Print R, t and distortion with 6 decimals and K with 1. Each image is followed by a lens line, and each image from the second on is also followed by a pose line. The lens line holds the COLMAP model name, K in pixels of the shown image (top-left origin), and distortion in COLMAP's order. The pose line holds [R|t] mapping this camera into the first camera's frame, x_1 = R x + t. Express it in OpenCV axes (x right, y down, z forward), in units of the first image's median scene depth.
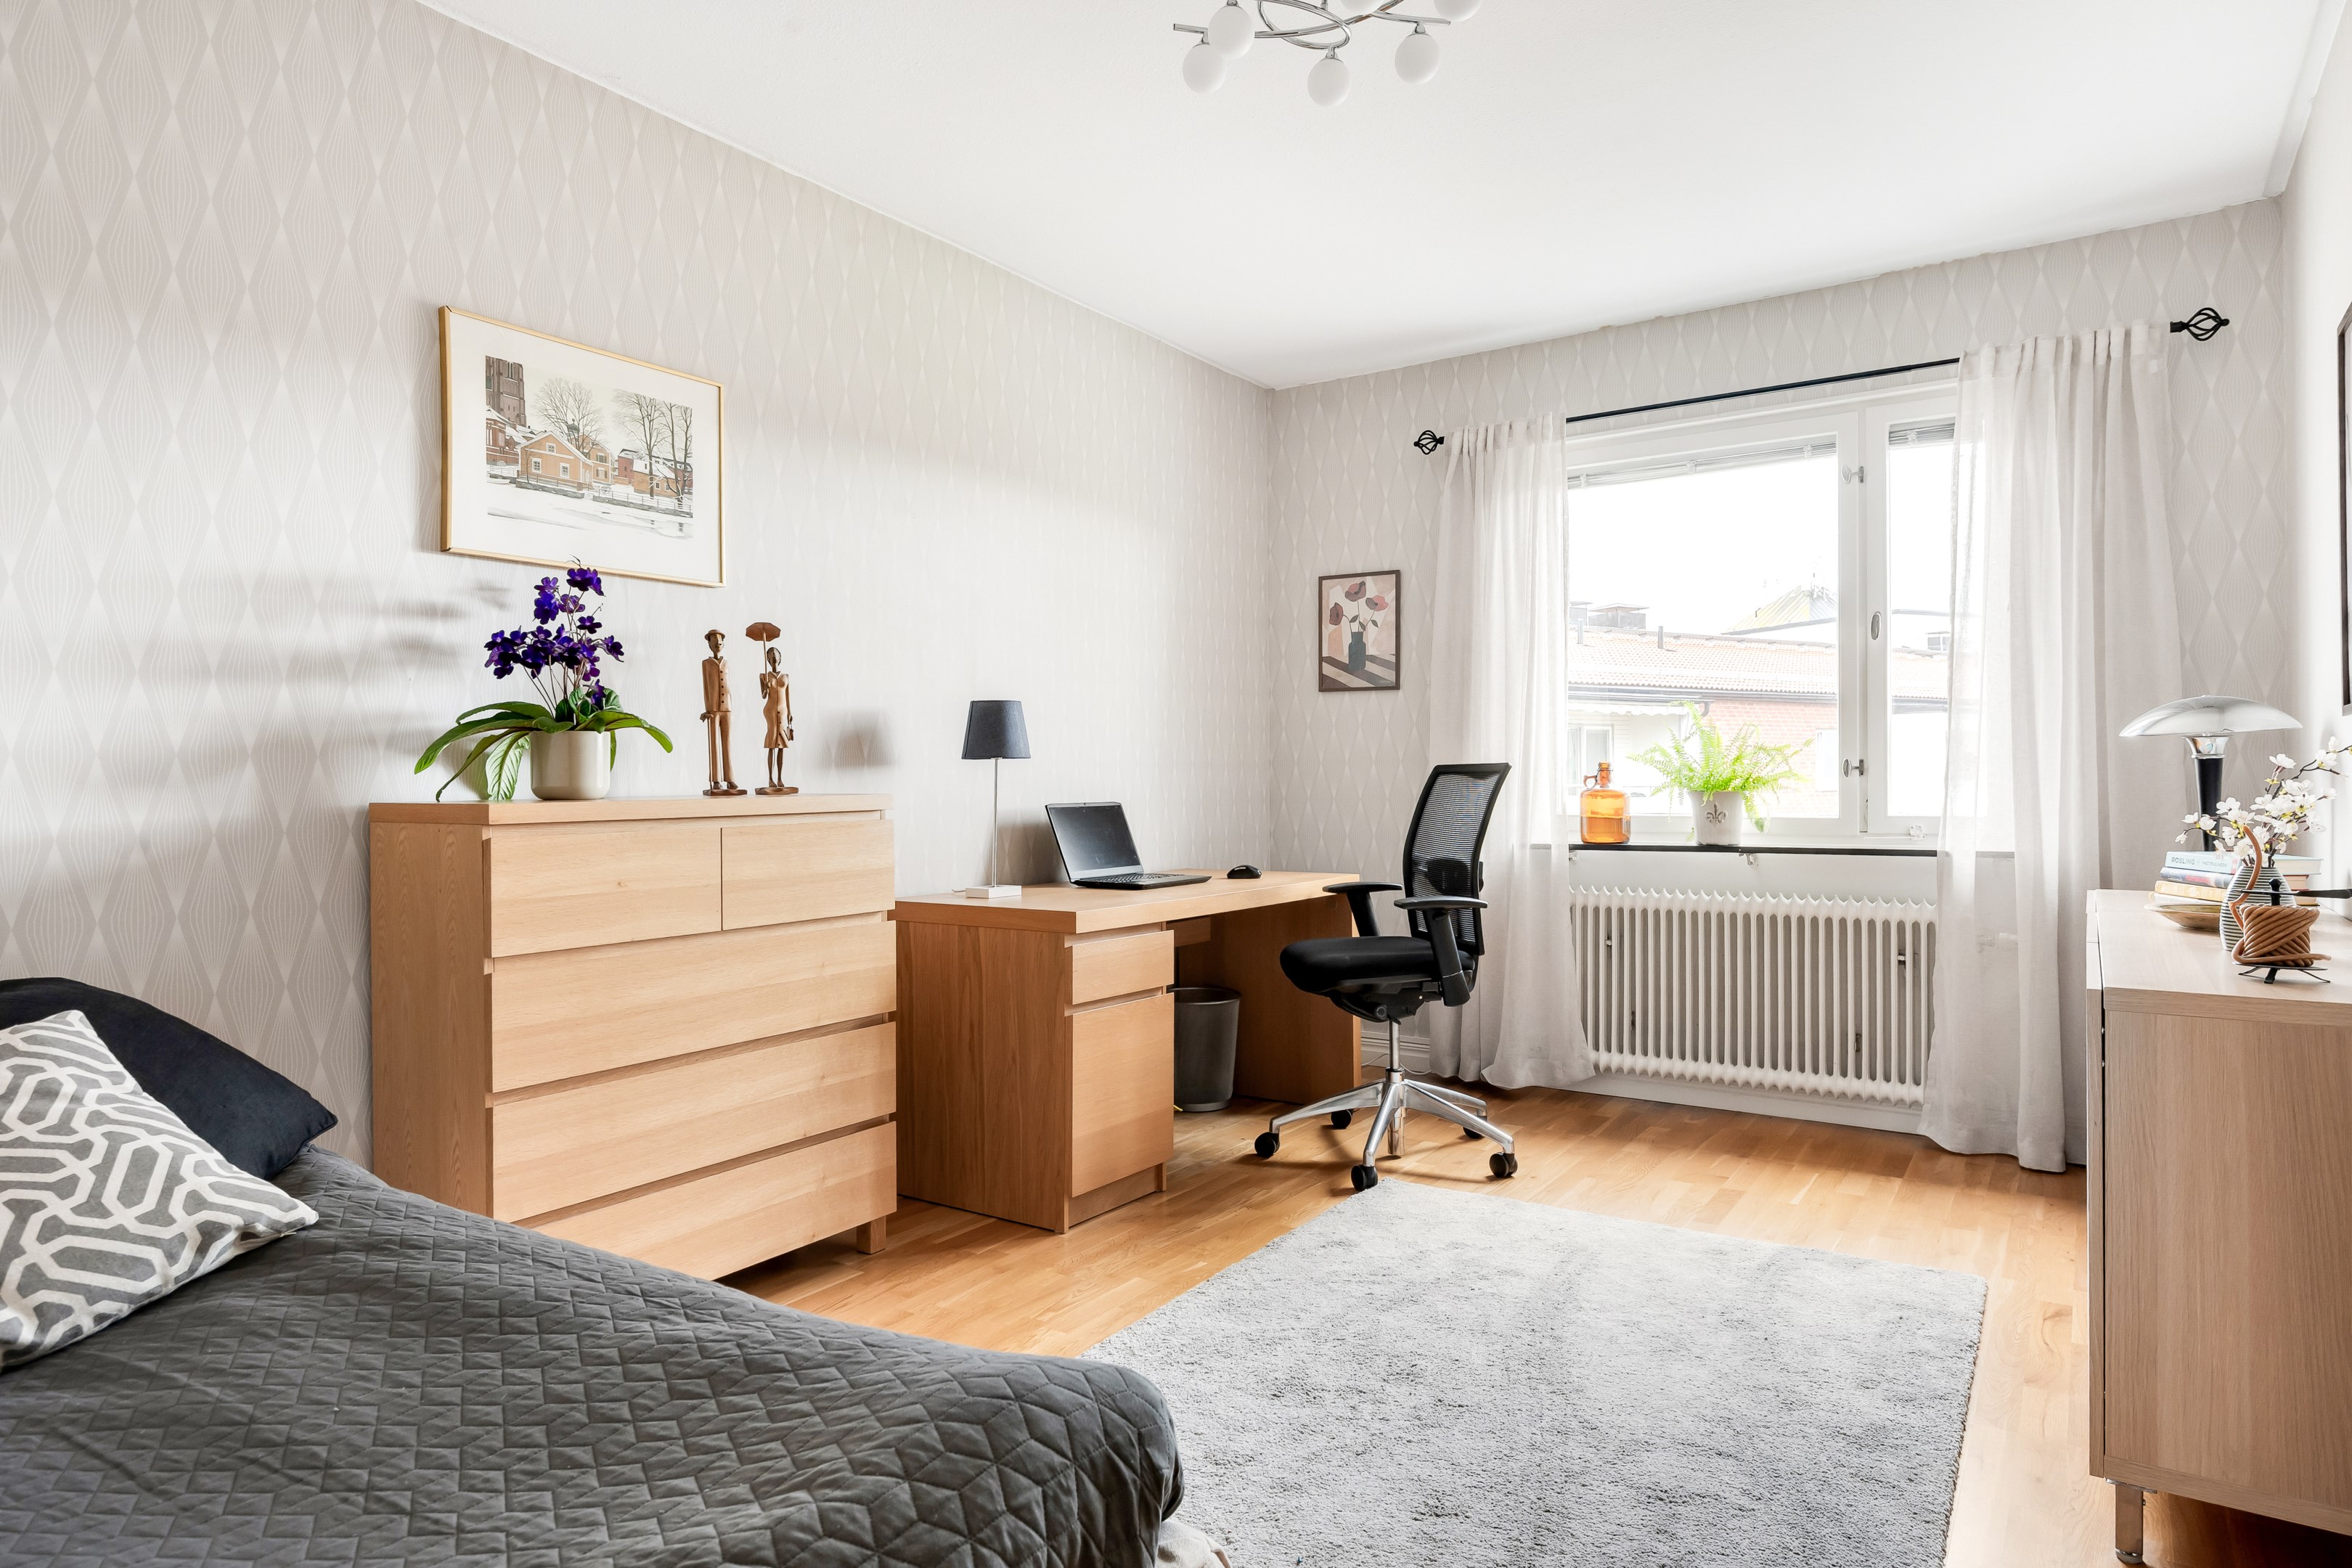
lens RADIAL K [[1330.7, 0, 1176.0], [0, 1330.7, 784.0], [0, 0, 1]] dist [0.000722, -0.001008]
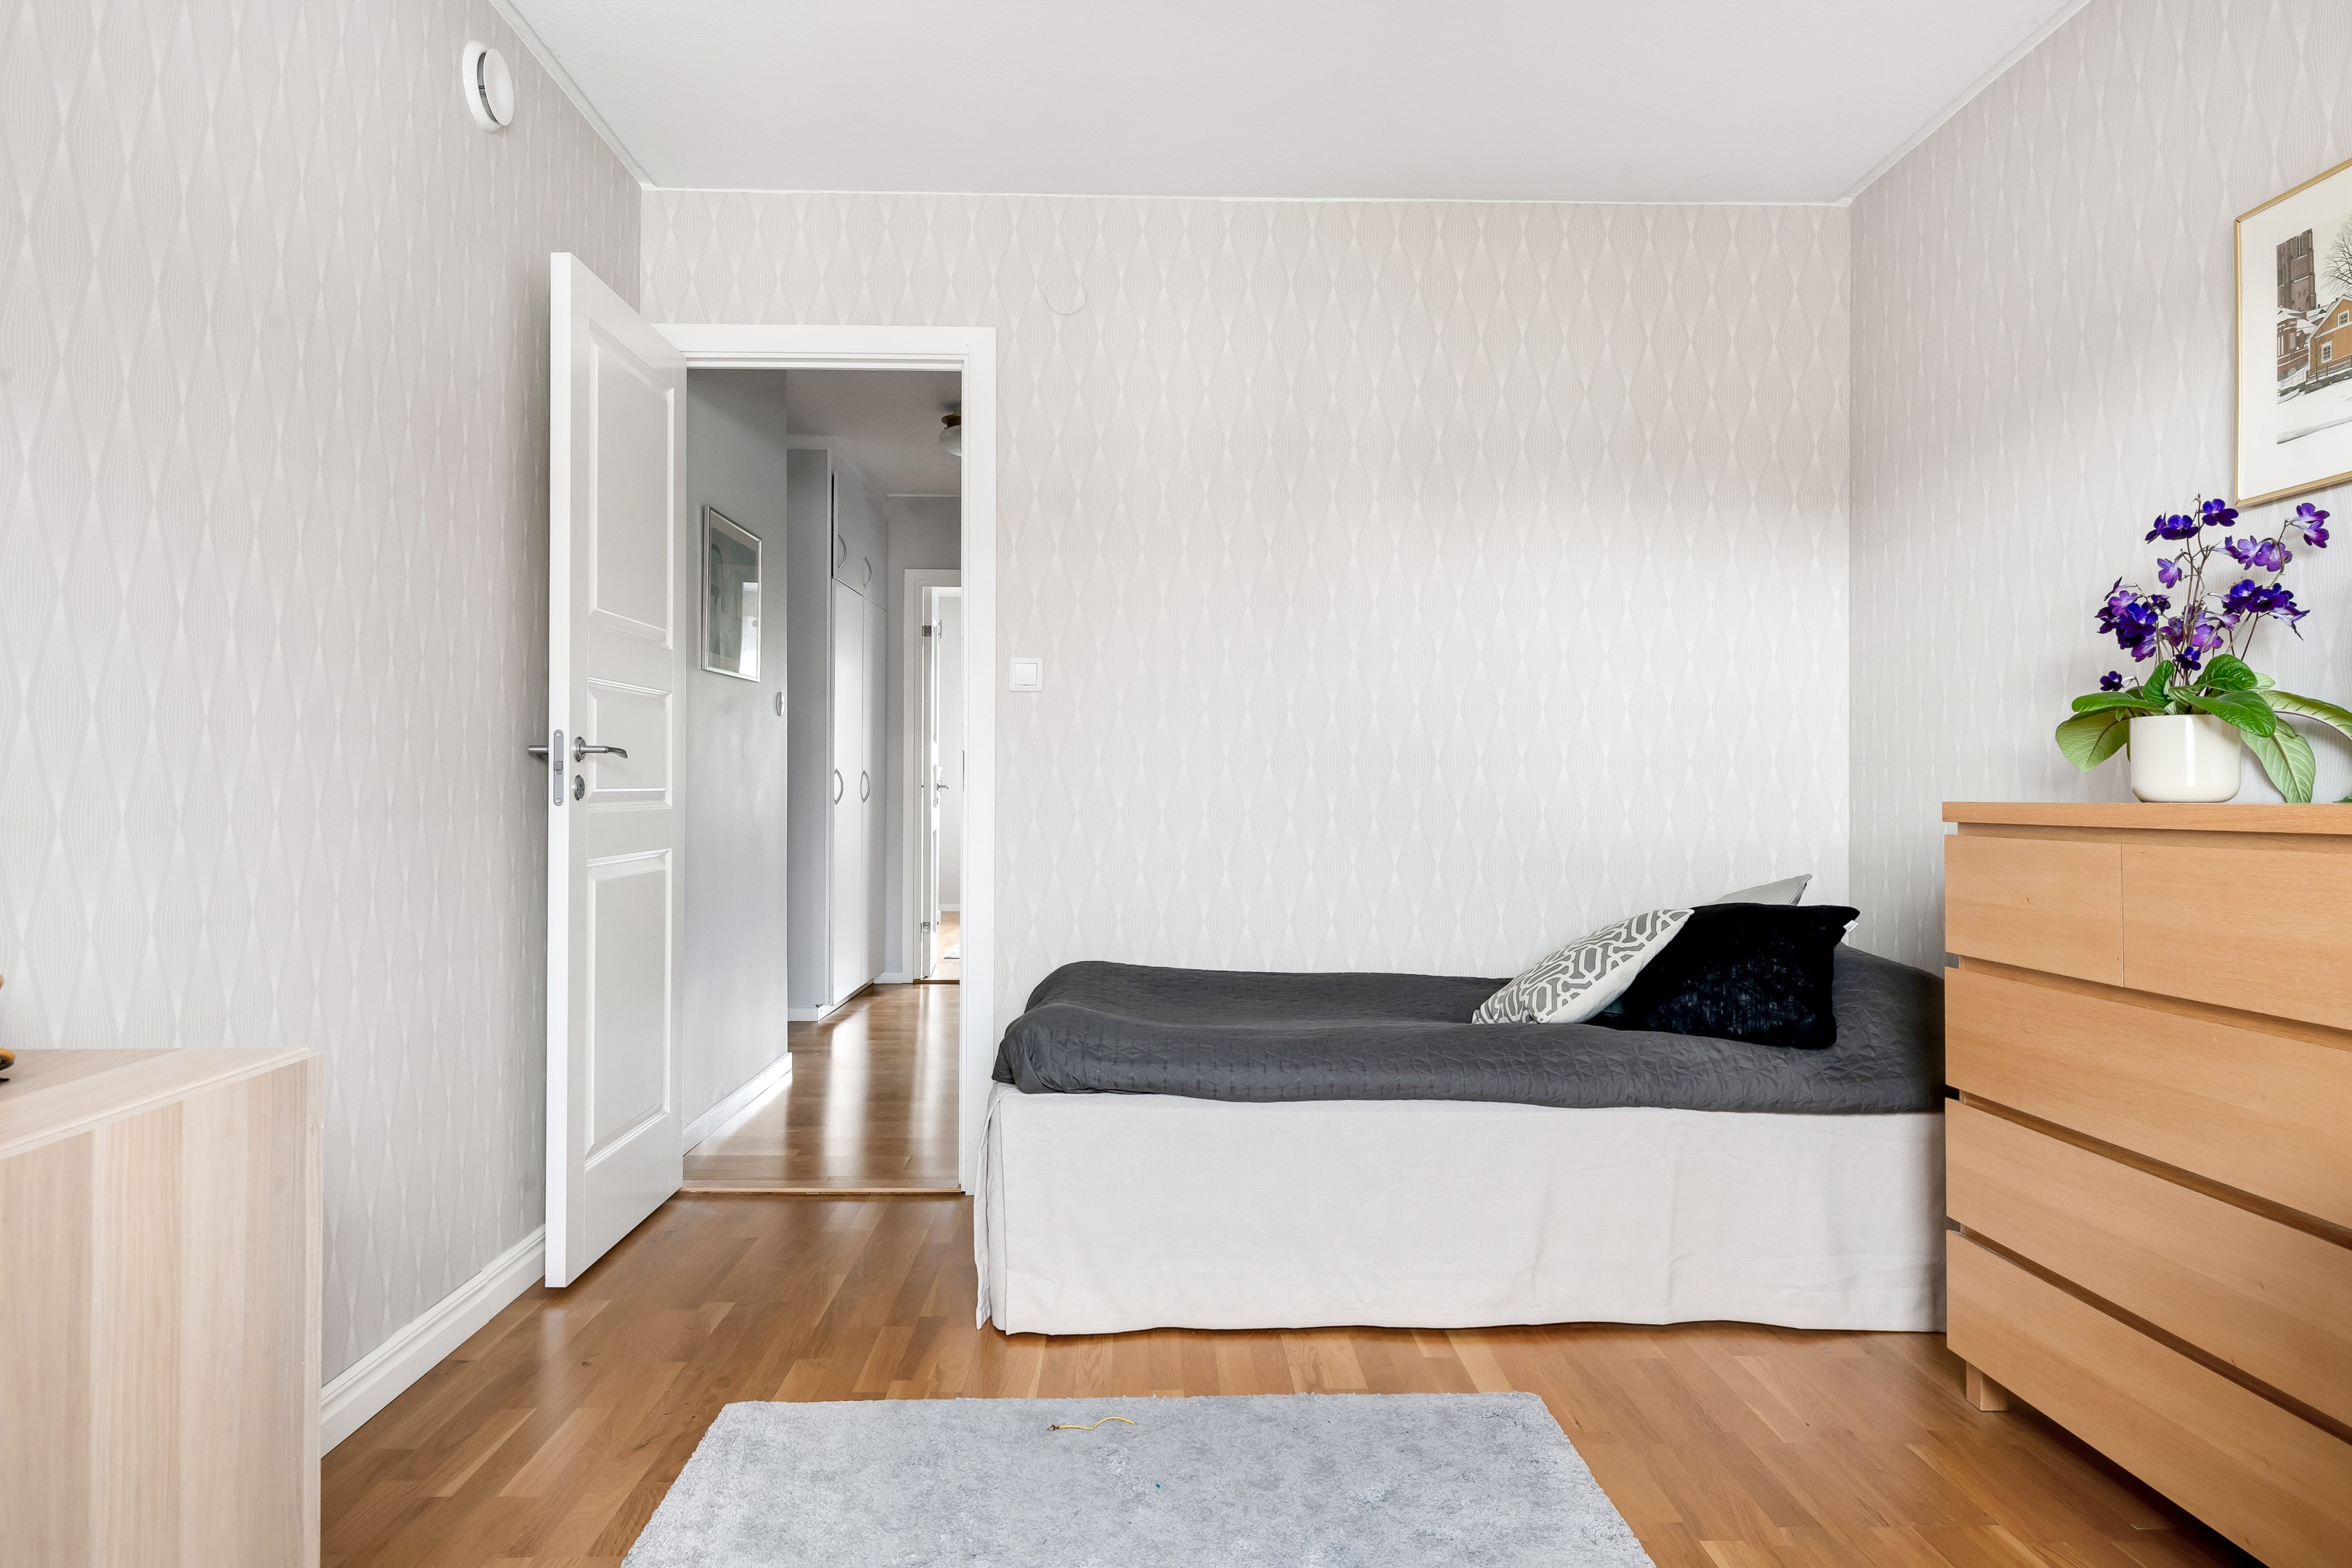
lens RADIAL K [[1330.7, 0, 1176.0], [0, 1330.7, 784.0], [0, 0, 1]] dist [0.000722, -0.001008]
pose [[-0.802872, 0.001696, -0.596149, 0.480340], [0.000296, 0.999997, 0.002446, -0.001748], [0.596151, 0.001788, -0.802870, 1.231642]]
